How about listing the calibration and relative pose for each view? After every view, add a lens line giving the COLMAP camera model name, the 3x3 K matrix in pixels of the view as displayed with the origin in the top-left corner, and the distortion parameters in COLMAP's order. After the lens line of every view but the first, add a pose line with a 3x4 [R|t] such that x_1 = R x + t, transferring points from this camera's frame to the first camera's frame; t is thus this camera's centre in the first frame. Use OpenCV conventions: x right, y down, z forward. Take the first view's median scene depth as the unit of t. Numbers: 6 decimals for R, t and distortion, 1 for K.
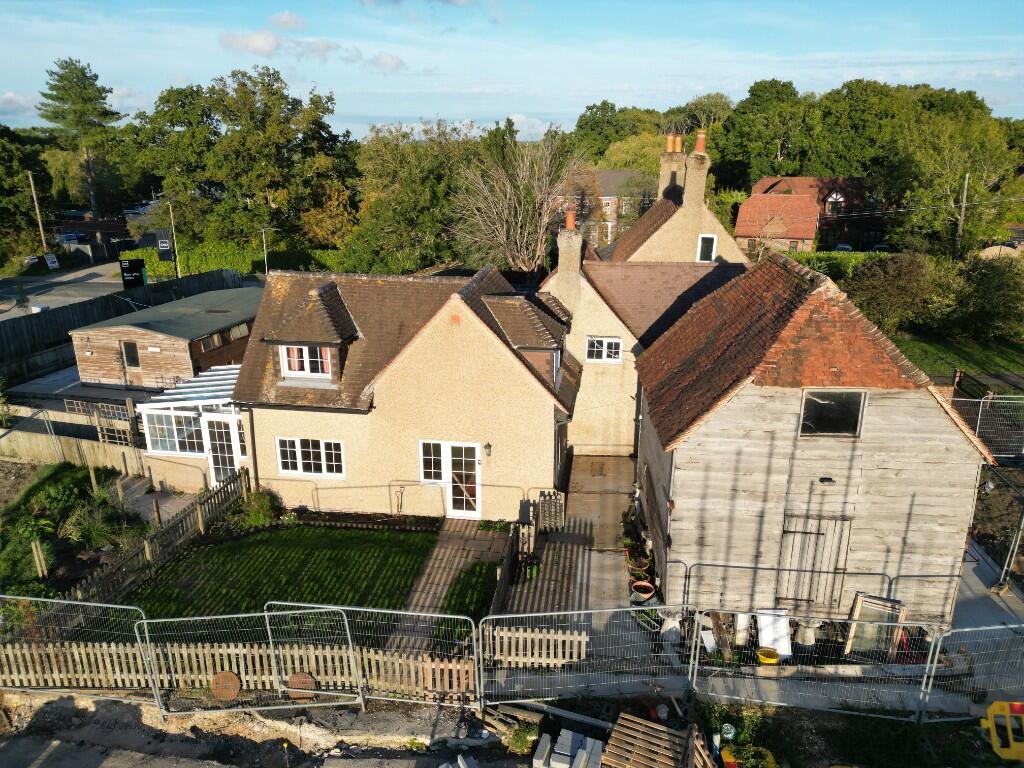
lens RADIAL K [[713.6, 0, 513.3], [0, 713.6, 383.9], [0, 0, 1]] dist [0.072579, -0.068902]
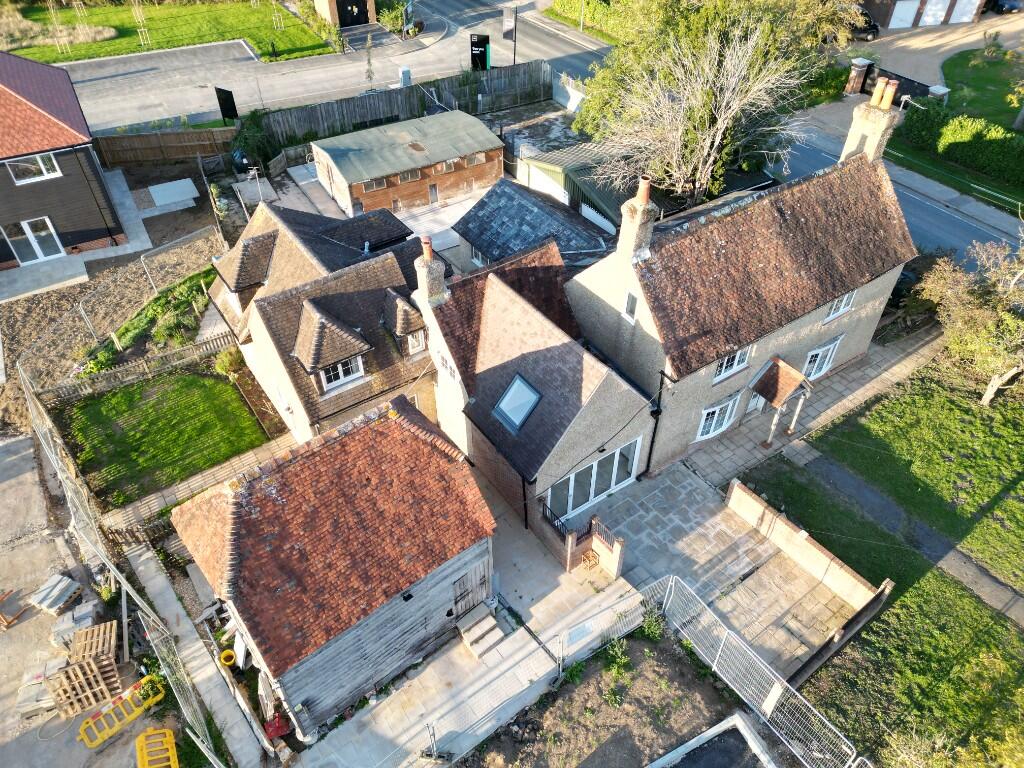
lens RADIAL K [[713.6, 0, 513.5], [0, 713.6, 383.9], [0, 0, 1]] dist [0.072579, -0.068902]
pose [[0.693561, 0.484827, -0.532838, 0.889005], [-0.221269, 0.847257, 0.482904, -0.648219], [0.685576, -0.217023, 0.694901, 0.354779]]
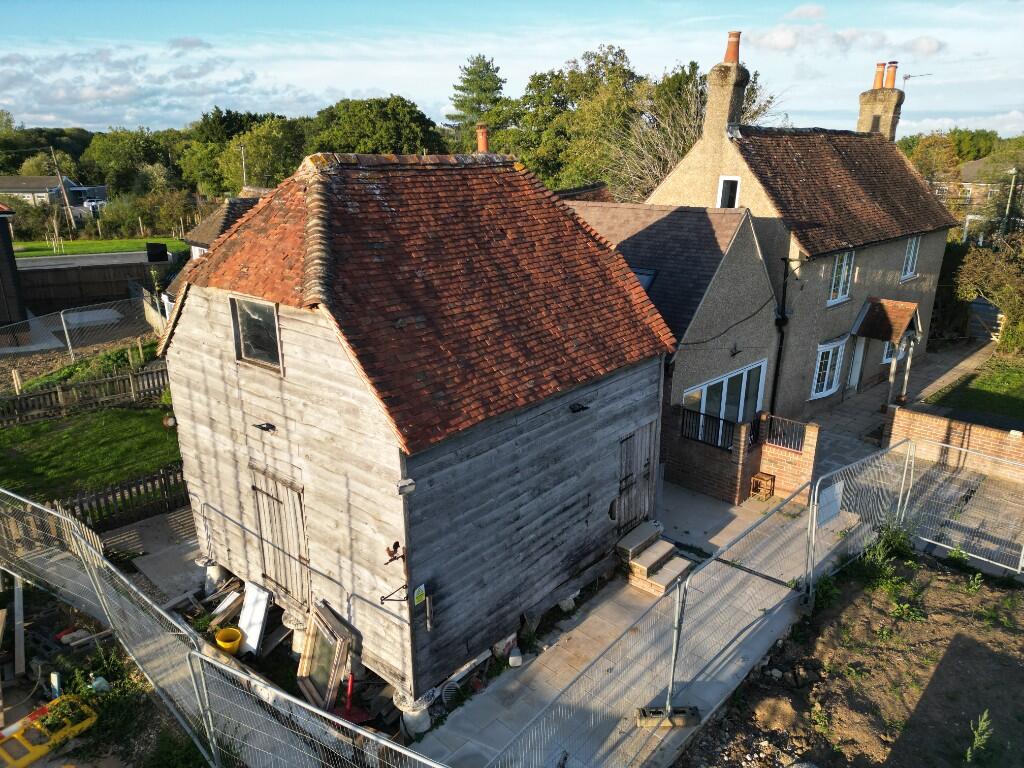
lens RADIAL K [[713.6, 0, 512.1], [0, 713.6, 383.2], [0, 0, 1]] dist [0.072579, -0.068902]
pose [[0.809369, 0.182983, -0.558067, 0.701641], [-0.184049, 0.981385, 0.054855, 0.002172], [0.557717, 0.058314, 0.827981, 0.355543]]
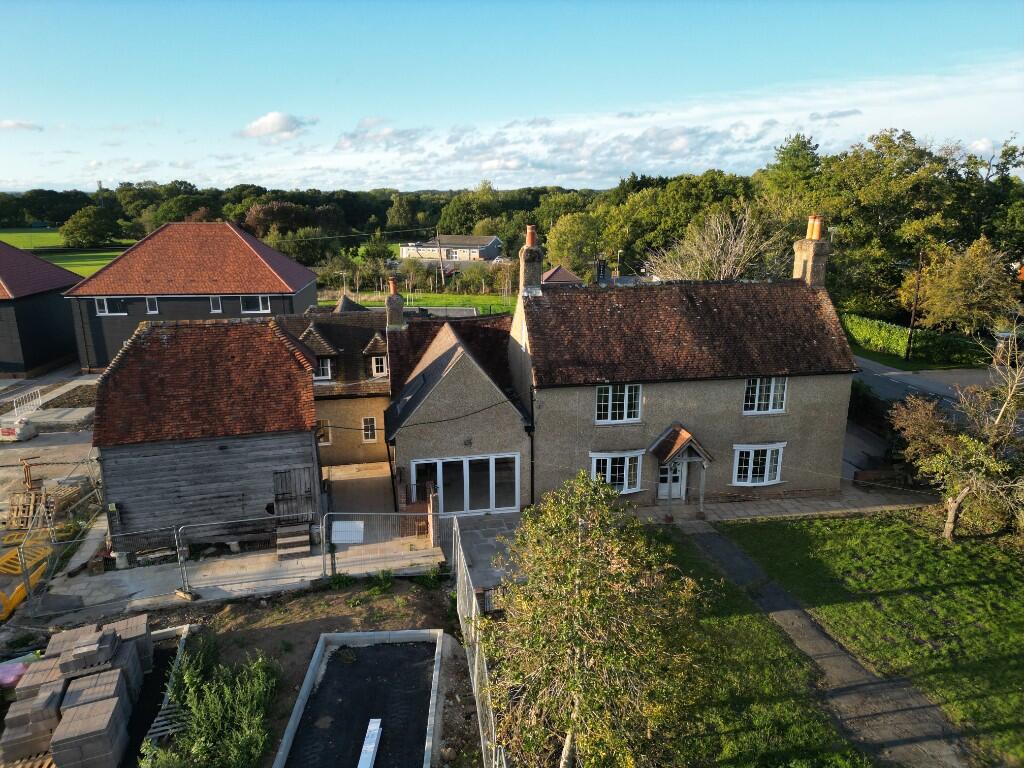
lens RADIAL K [[713.6, 0, 513.6], [0, 713.6, 377.8], [0, 0, 1]] dist [0.072579, -0.068902]
pose [[0.338237, 0.228283, -0.912953, 1.598968], [-0.285158, 0.949383, 0.131745, -0.340226], [0.896817, 0.215775, 0.386213, 0.780128]]
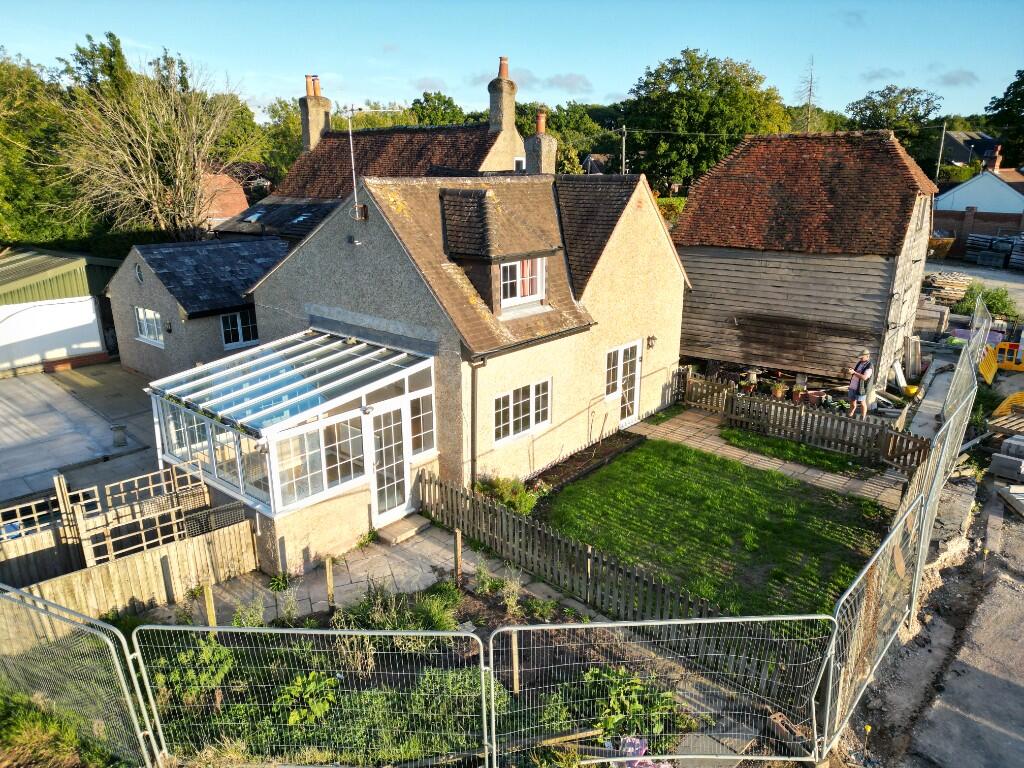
lens RADIAL K [[713.6, 0, 513.5], [0, 713.6, 385.6], [0, 0, 1]] dist [0.072579, -0.068902]
pose [[0.525442, -0.251252, 0.812885, -0.903610], [0.264203, 0.956356, 0.124818, -0.021481], [-0.808769, 0.149182, 0.568892, 0.574184]]
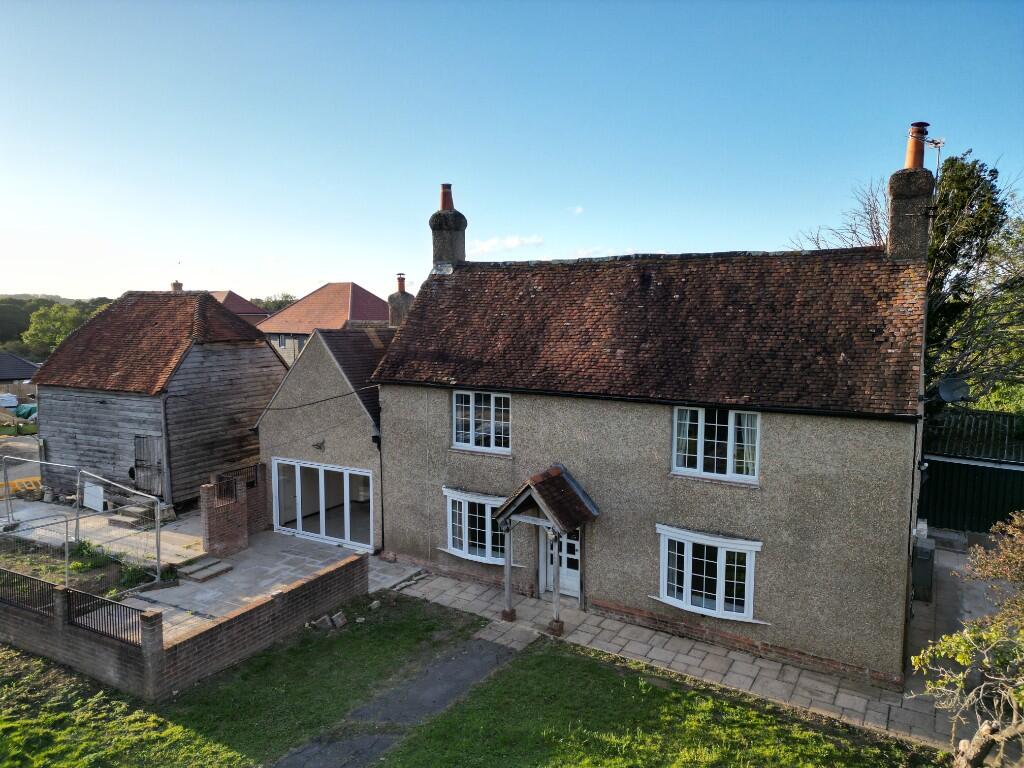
lens RADIAL K [[713.6, 0, 516.1], [0, 713.6, 382.3], [0, 0, 1]] dist [0.072579, -0.068902]
pose [[-0.362119, 0.091915, -0.927589, 1.277234], [-0.287580, 0.935566, 0.204973, -0.417174], [0.886661, 0.340980, -0.312353, 1.771945]]
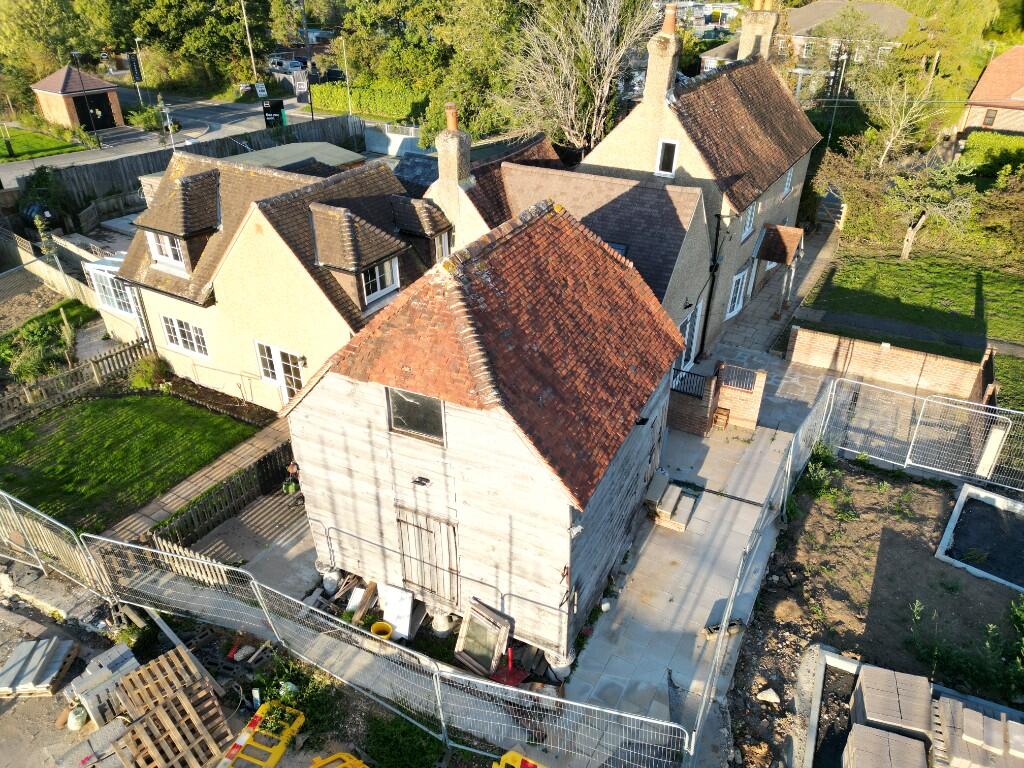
lens RADIAL K [[713.6, 0, 511.4], [0, 713.6, 383.9], [0, 0, 1]] dist [0.072579, -0.068902]
pose [[0.929731, 0.186507, -0.317515, 0.542153], [-0.113278, 0.965295, 0.235316, -0.142937], [0.350384, -0.182813, 0.918592, 0.154396]]
